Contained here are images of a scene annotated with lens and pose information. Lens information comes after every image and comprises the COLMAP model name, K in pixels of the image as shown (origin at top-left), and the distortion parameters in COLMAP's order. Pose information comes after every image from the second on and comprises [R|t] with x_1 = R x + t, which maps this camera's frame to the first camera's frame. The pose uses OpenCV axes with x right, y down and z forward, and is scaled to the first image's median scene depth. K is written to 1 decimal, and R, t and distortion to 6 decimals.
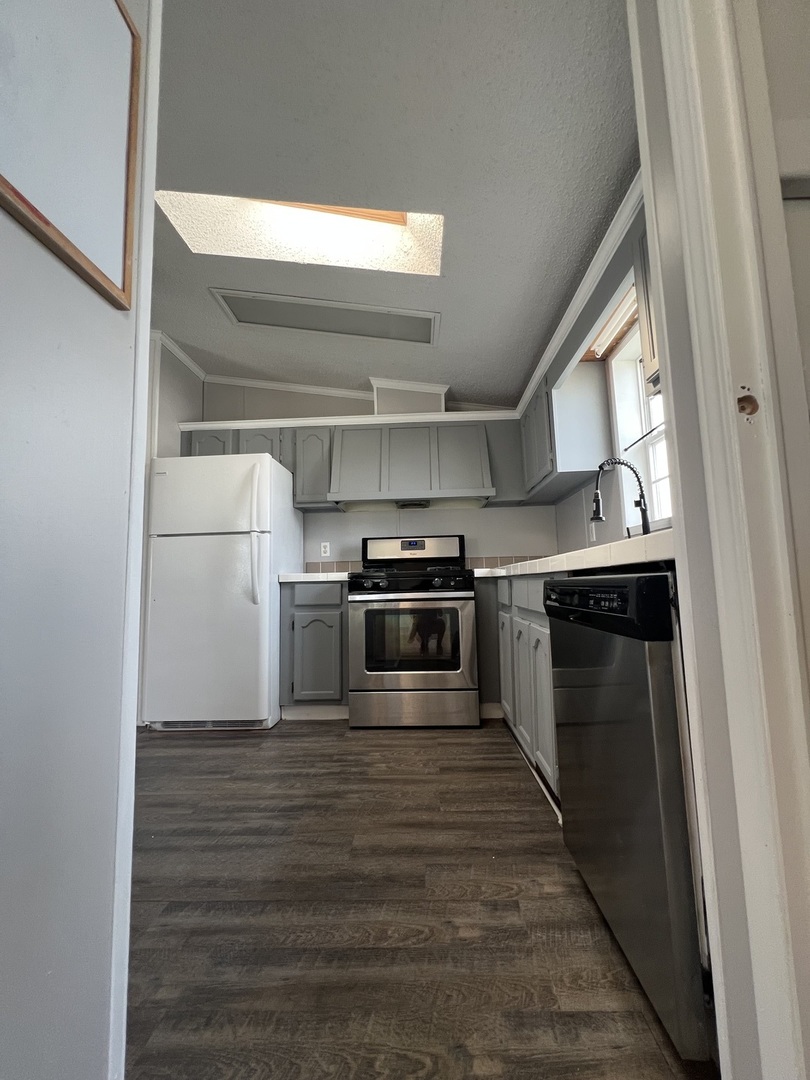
lens RADIAL K [[434.3, 0, 408.5], [0, 434.3, 539.2], [0, 0, 1]] dist [-0.000826, 0.000140]
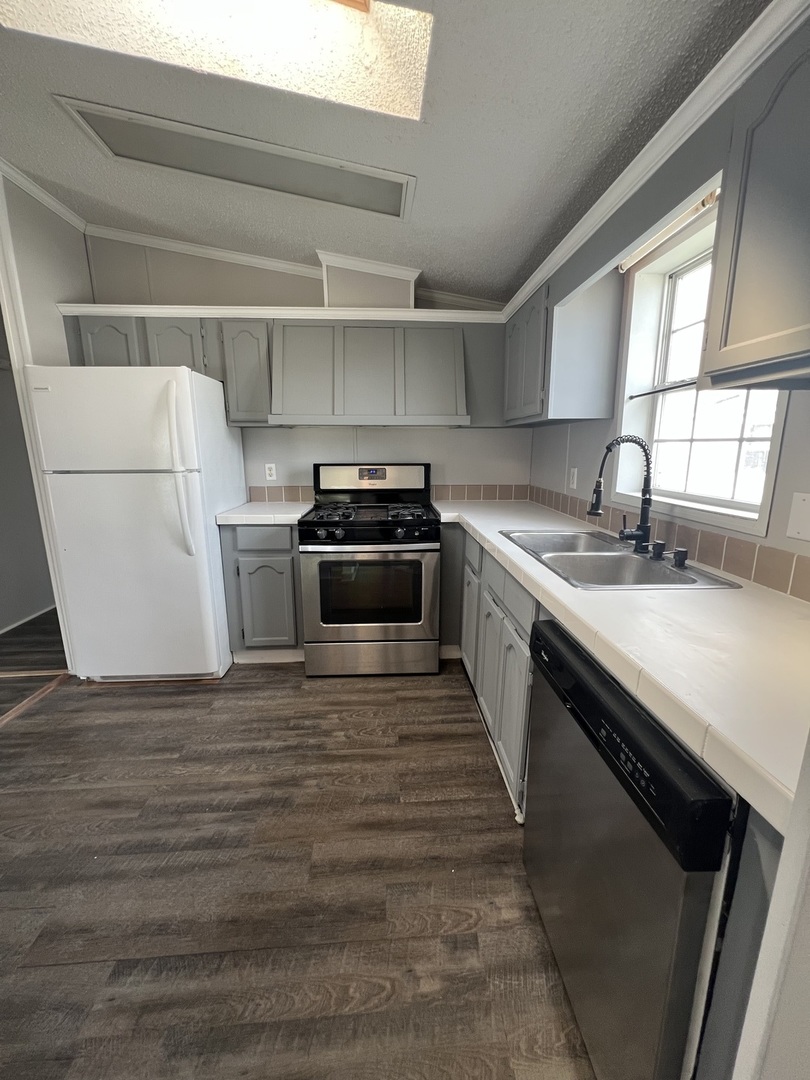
lens RADIAL K [[434.3, 0, 408.5], [0, 434.3, 539.2], [0, 0, 1]] dist [-0.000826, 0.000140]
pose [[0.994824, 0.003716, 0.101546, -0.008252], [-0.034556, 0.952141, 0.303701, -0.187210], [-0.095557, -0.305638, 0.947341, 0.170798]]
